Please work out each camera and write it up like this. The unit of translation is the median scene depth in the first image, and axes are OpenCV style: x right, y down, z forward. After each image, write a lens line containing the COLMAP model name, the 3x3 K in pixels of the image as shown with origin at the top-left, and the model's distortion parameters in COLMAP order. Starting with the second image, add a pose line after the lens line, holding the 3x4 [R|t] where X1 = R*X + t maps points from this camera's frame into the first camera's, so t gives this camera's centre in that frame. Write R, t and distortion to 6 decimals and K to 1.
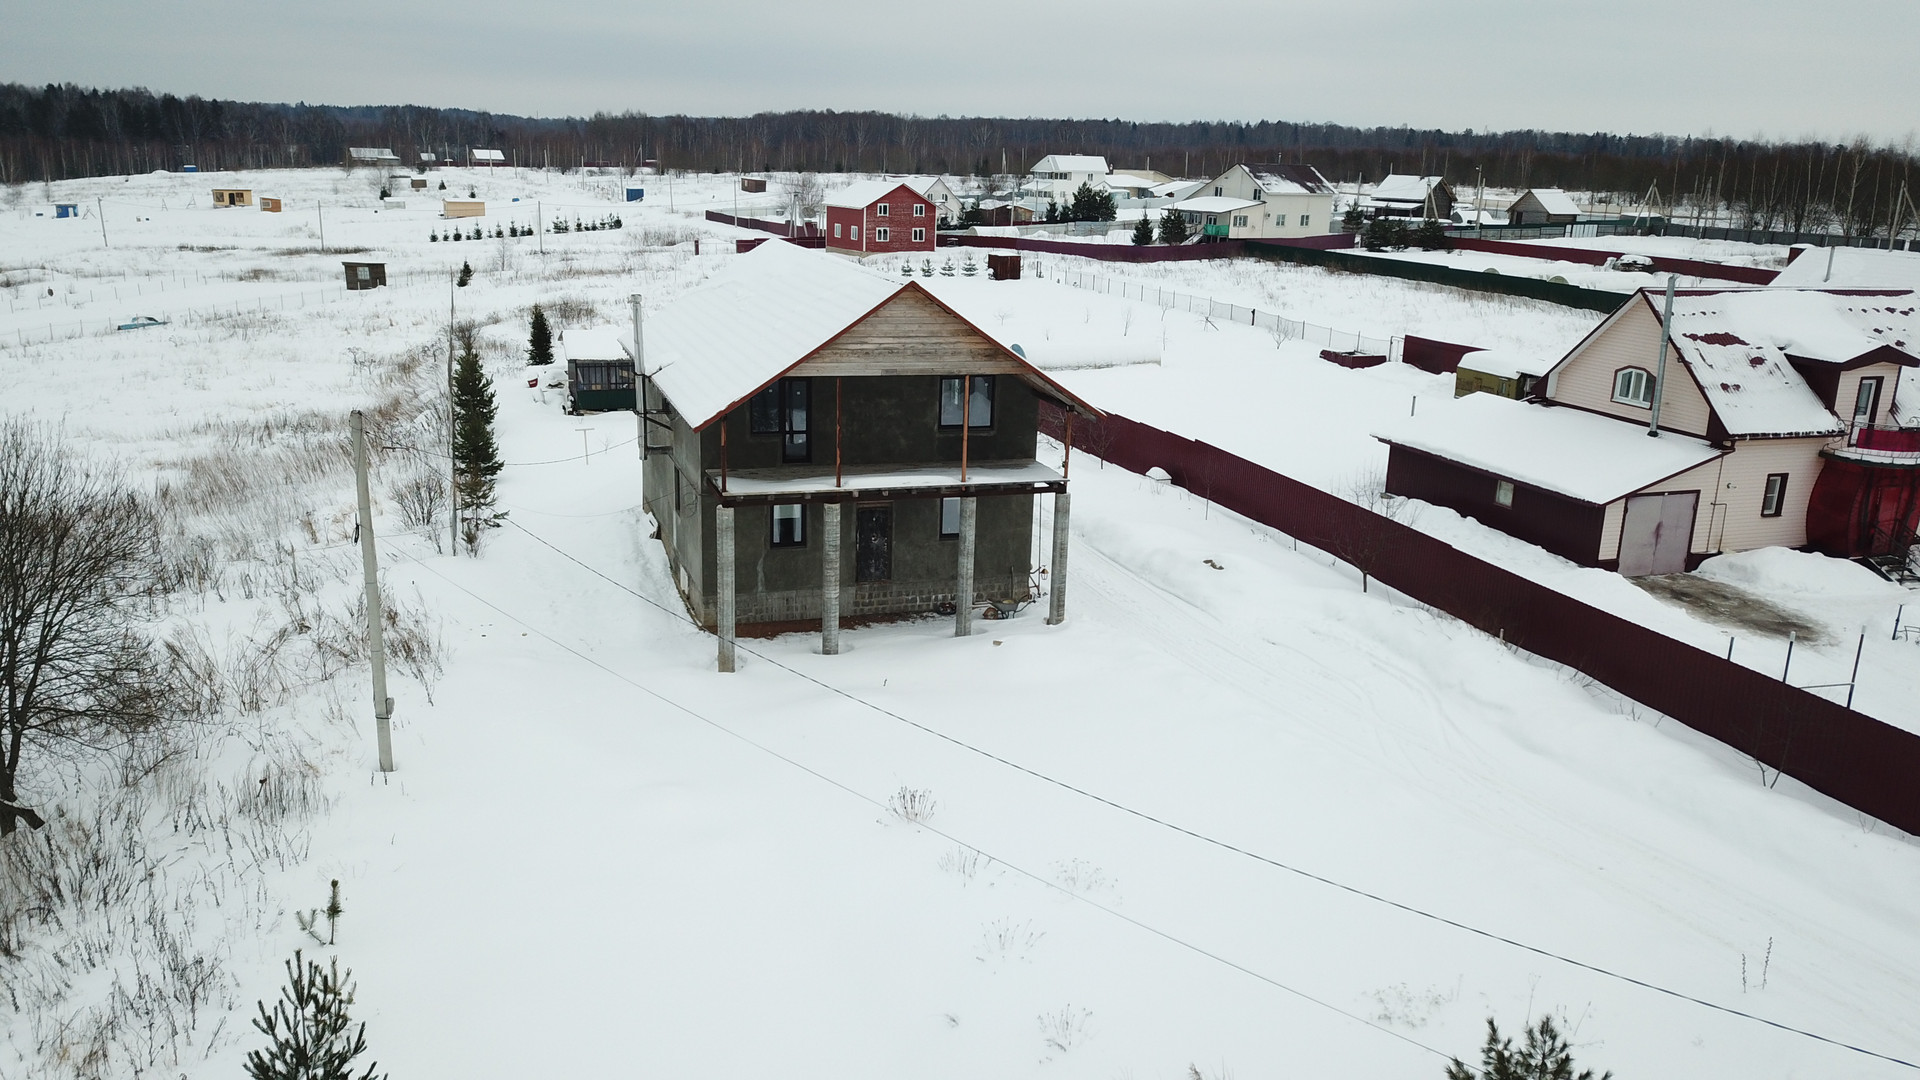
lens RADIAL K [[1461.2, 0, 936.8], [0, 1461.2, 571.6], [0, 0, 1]] dist [0.036036, -0.039546]
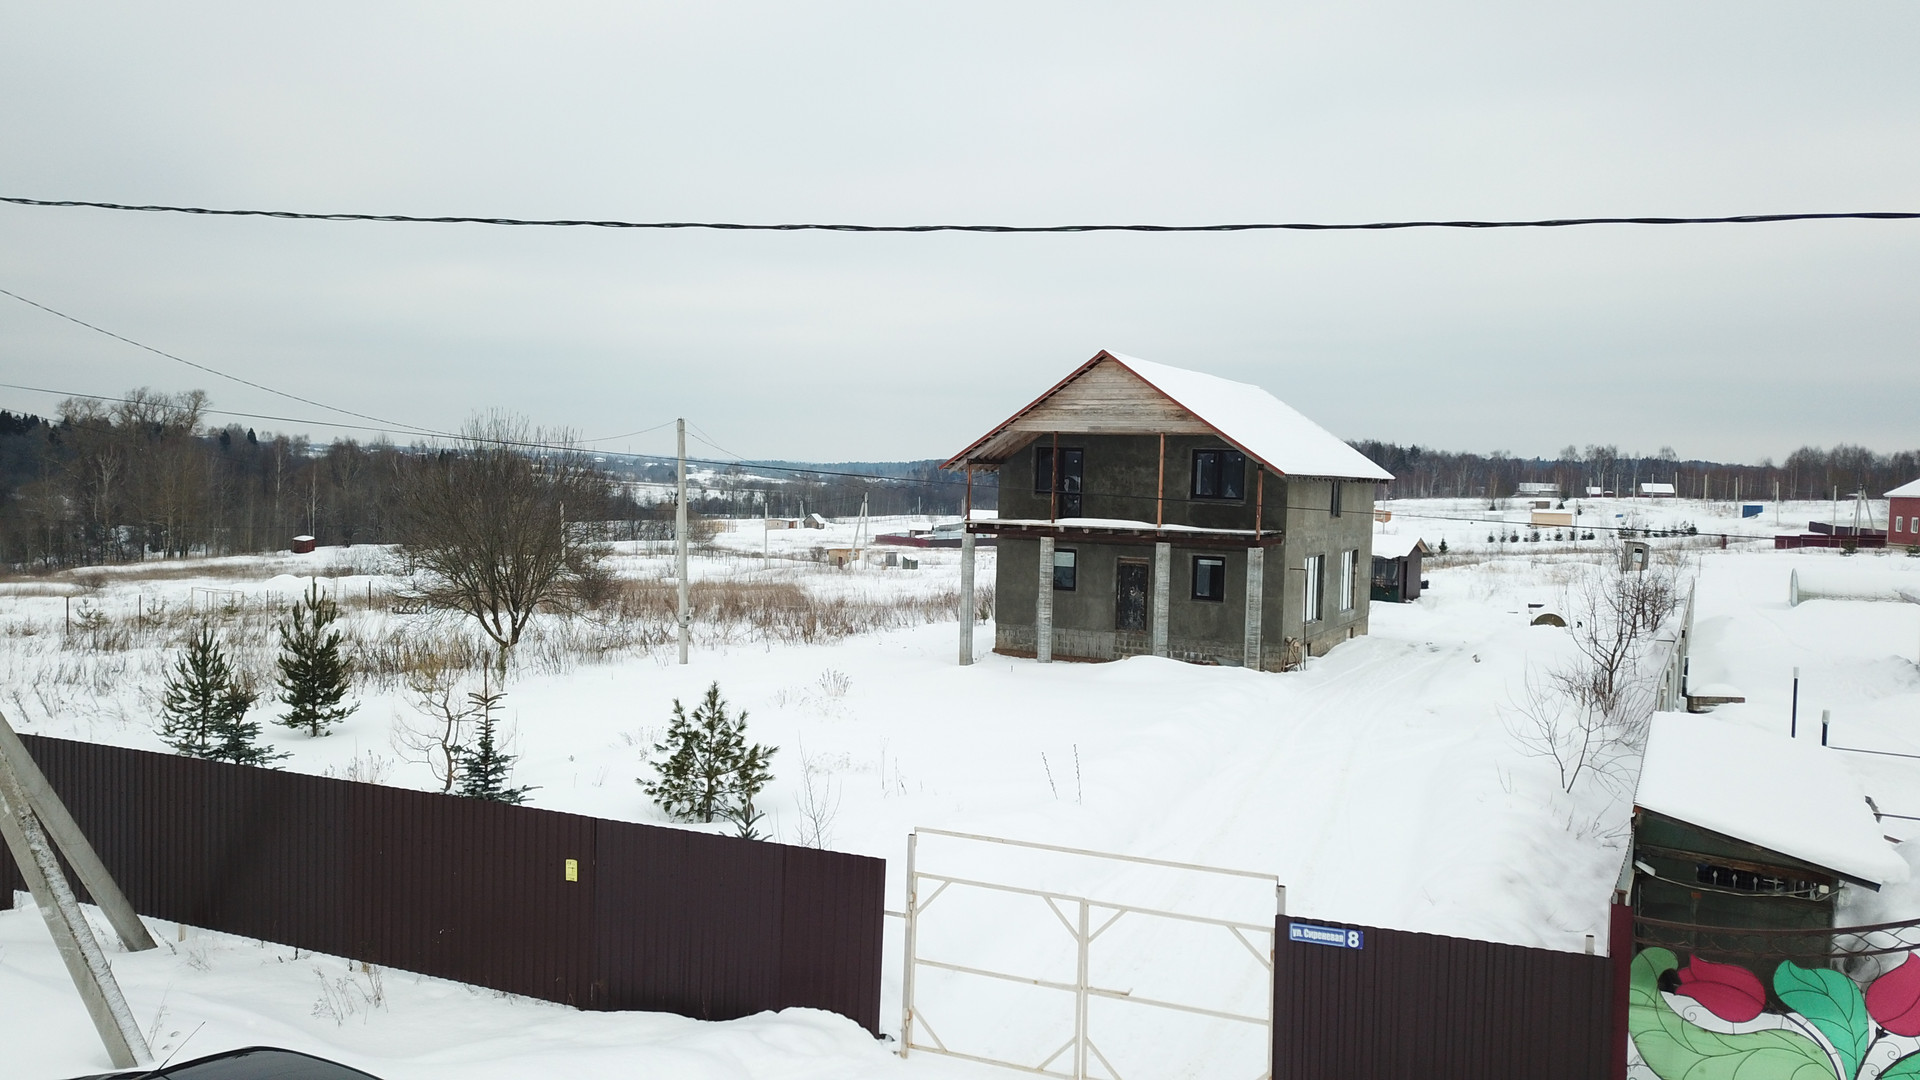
lens RADIAL K [[1461.2, 0, 932.1], [0, 1461.2, 554.4], [0, 0, 1]] dist [0.036036, -0.039546]
pose [[0.698435, 0.028875, -0.715090, 0.516784], [-0.203673, 0.965889, -0.159927, 0.127623], [0.686080, 0.257343, 0.680492, 0.087104]]
